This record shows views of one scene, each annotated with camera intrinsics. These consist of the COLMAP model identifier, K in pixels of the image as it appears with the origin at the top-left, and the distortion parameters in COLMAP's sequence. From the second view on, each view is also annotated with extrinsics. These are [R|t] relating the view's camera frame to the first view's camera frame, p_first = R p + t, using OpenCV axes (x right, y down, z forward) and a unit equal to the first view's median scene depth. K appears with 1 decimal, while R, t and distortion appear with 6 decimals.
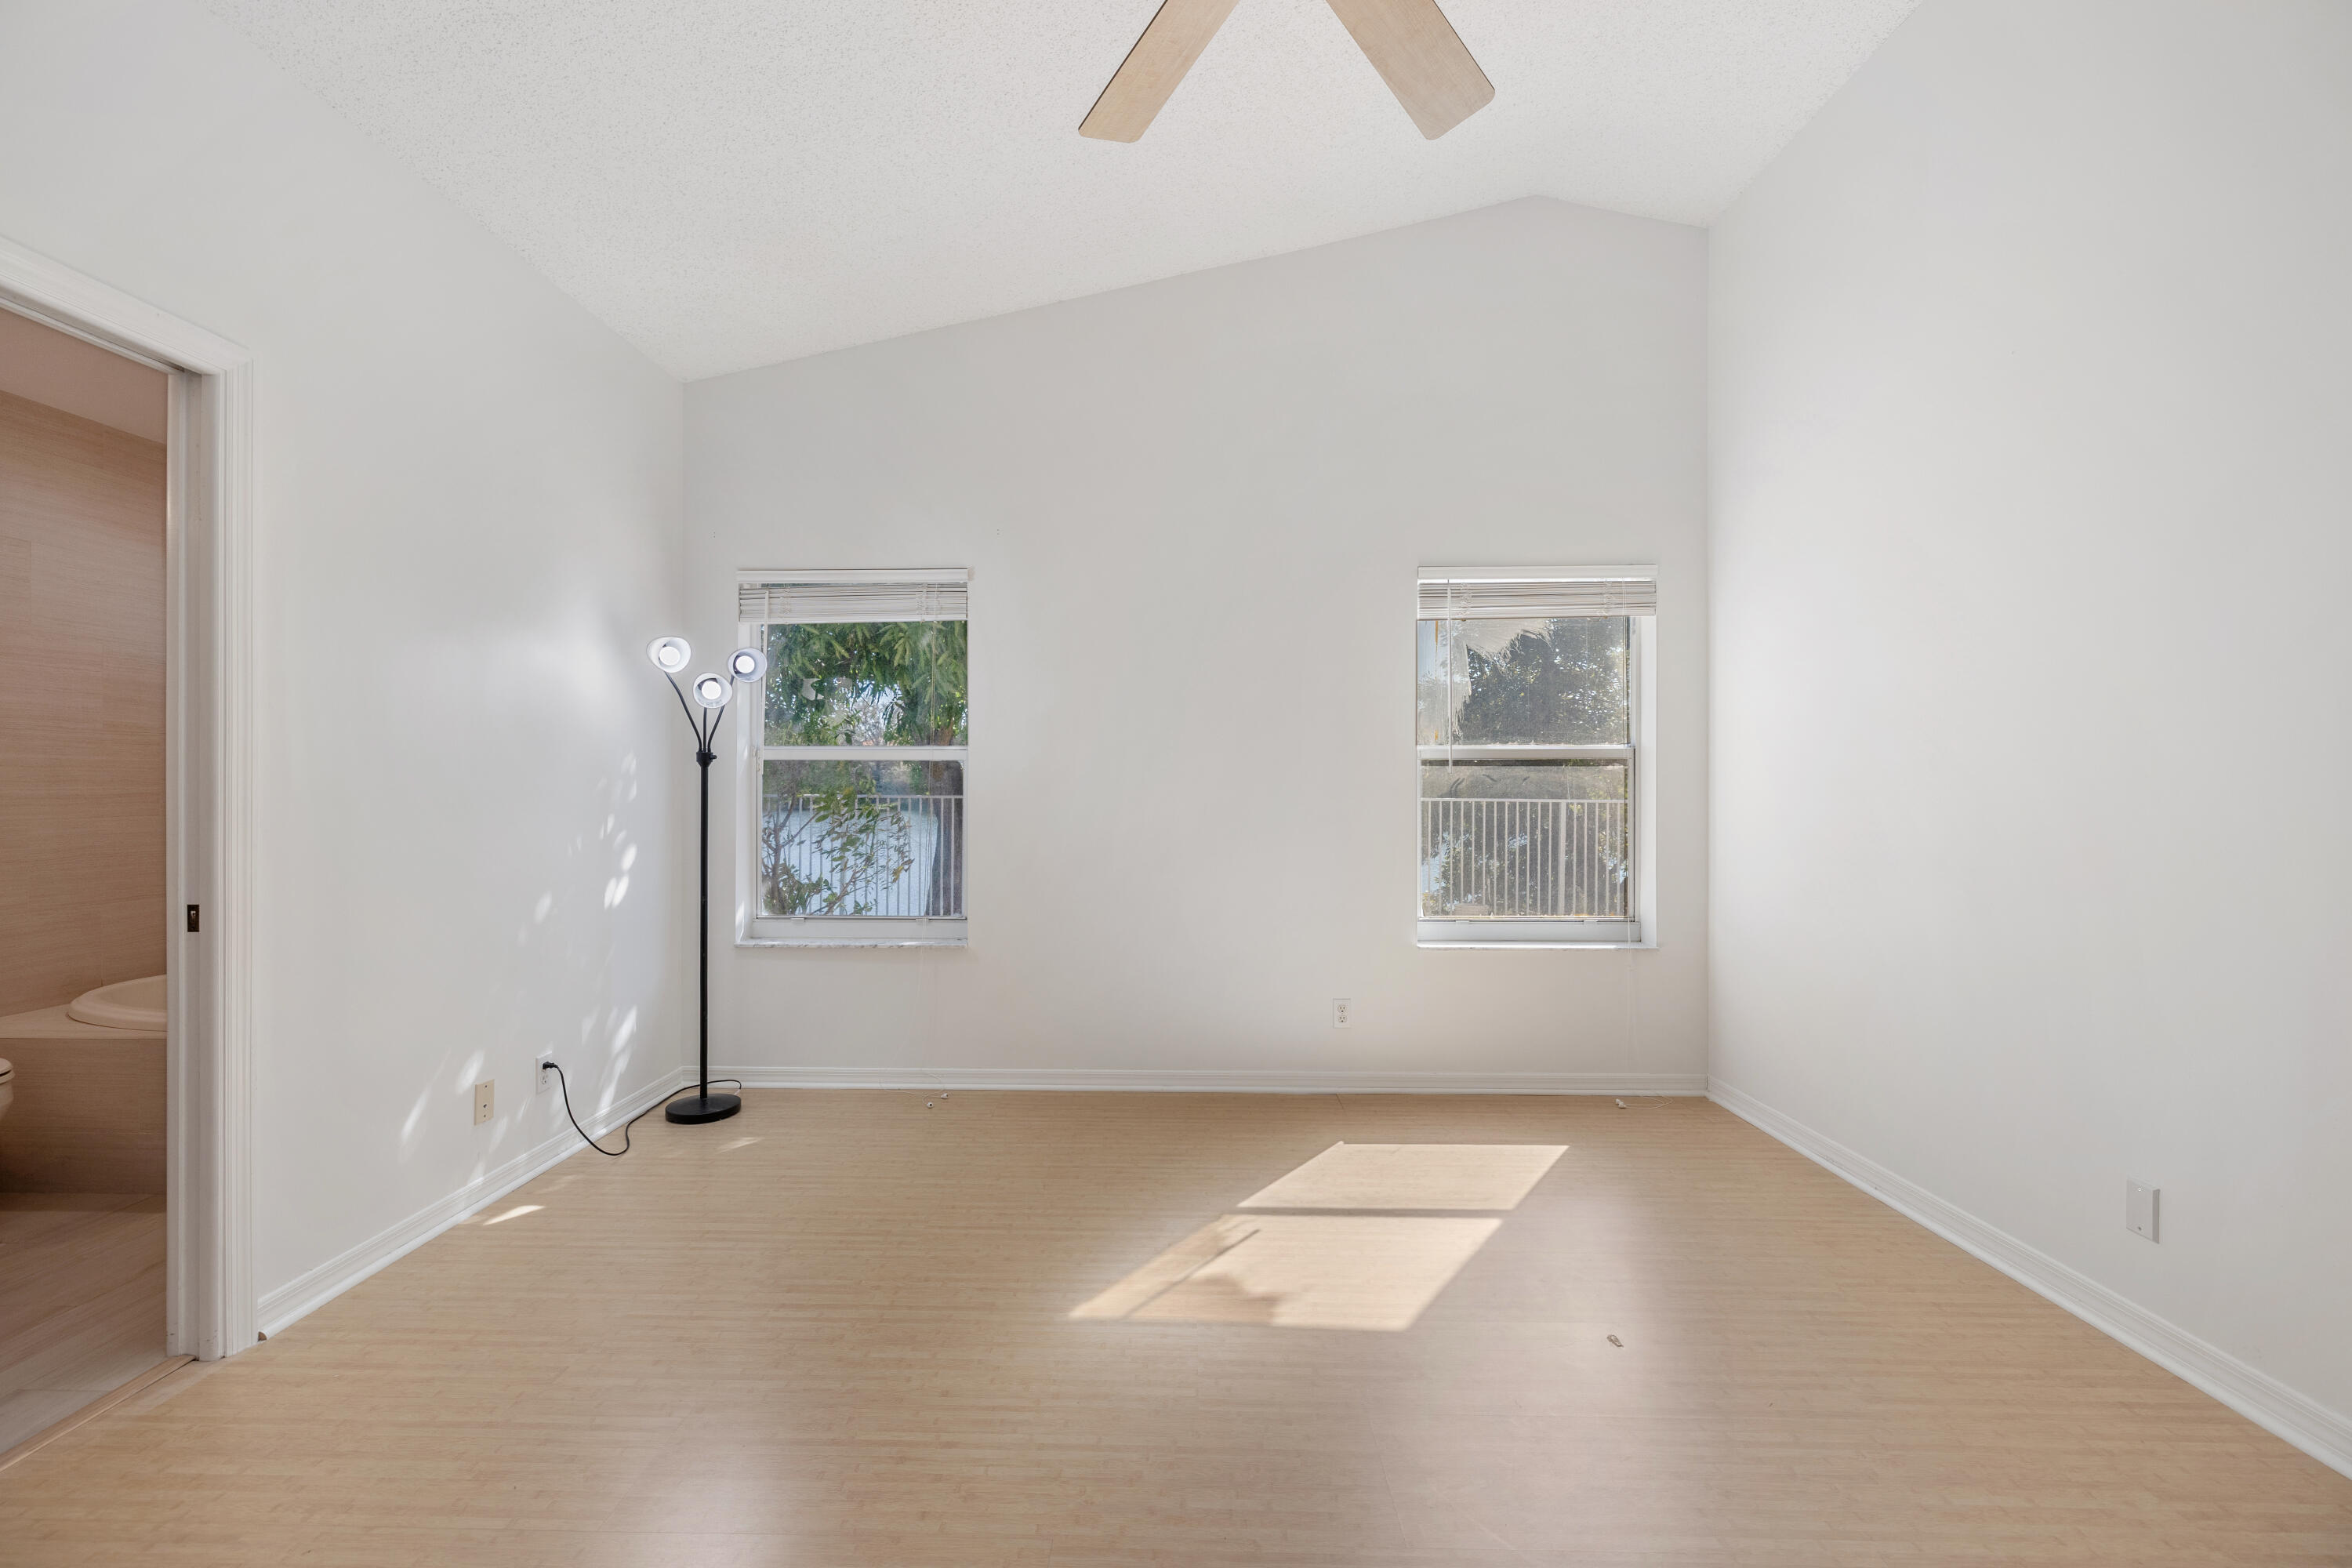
lens RADIAL K [[984.9, 0, 1162.8], [0, 984.9, 786.5], [0, 0, 1]] dist [-0.000801, -0.000338]
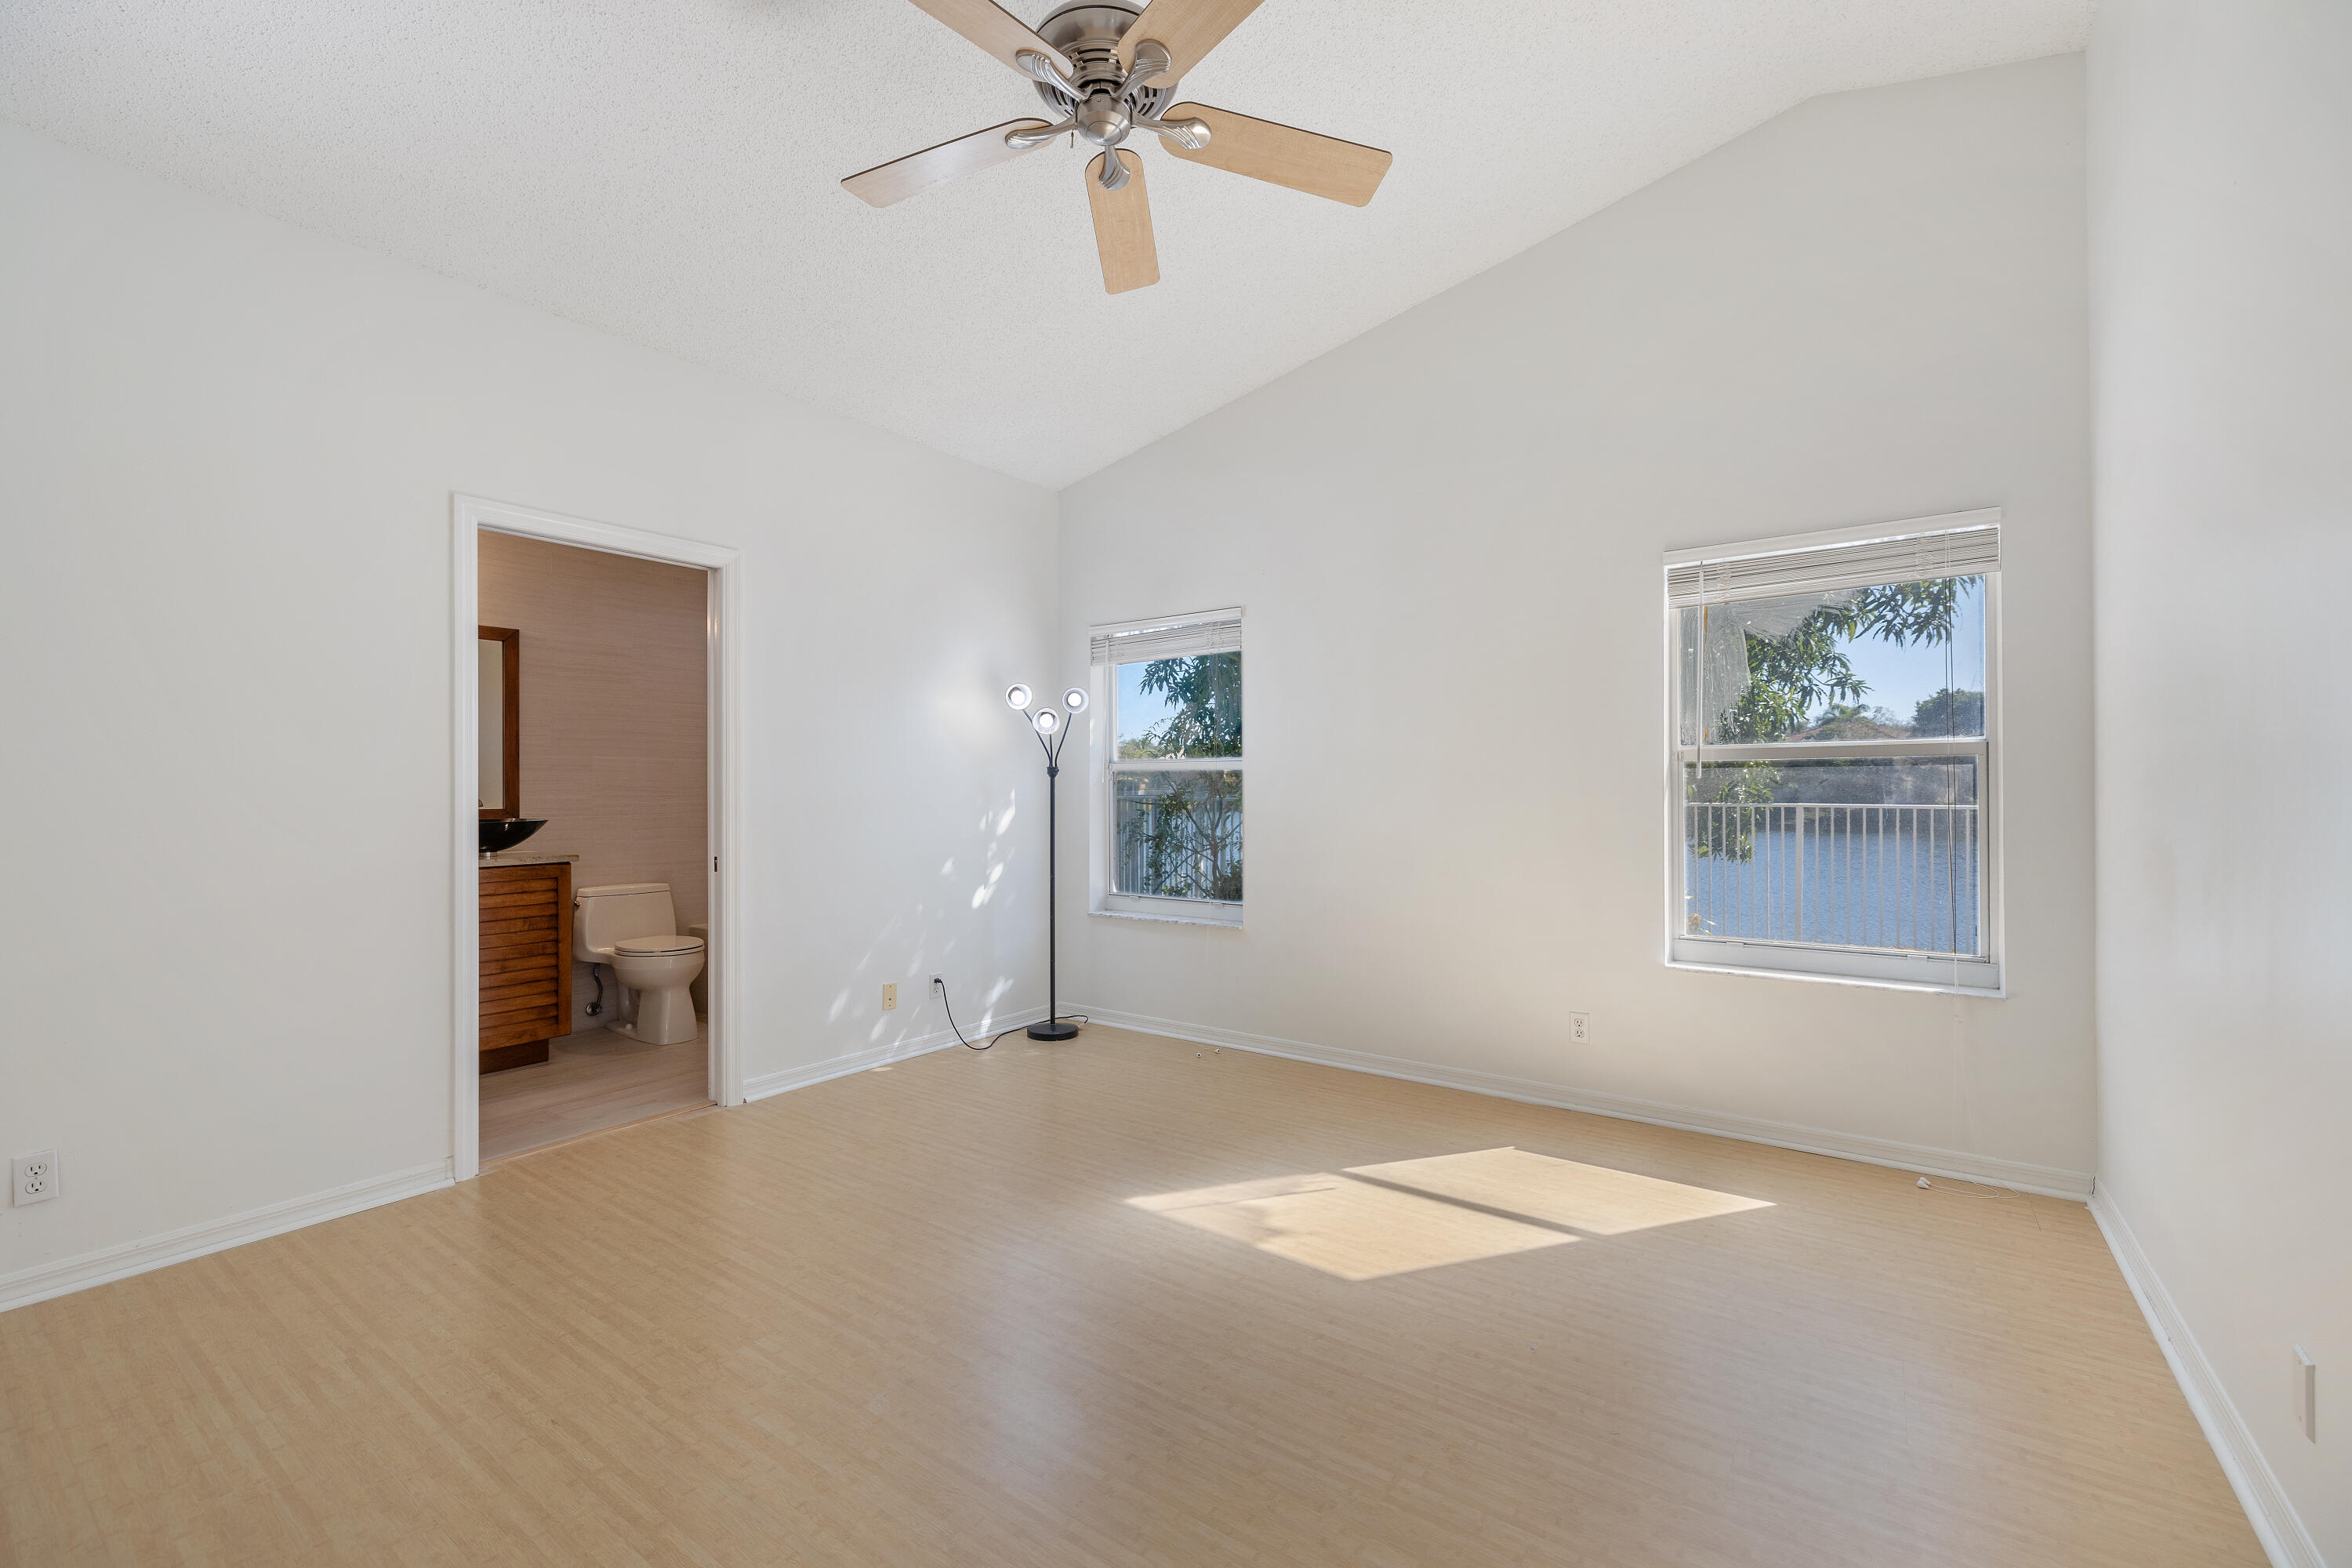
lens RADIAL K [[984.9, 0, 1161.5], [0, 984.9, 789.7], [0, 0, 1]] dist [-0.000801, -0.000338]
pose [[0.821876, -0.003253, -0.569658, 0.398993], [0.001727, 0.999993, -0.003219, 0.001072], [0.569665, 0.001662, 0.821876, -0.020866]]
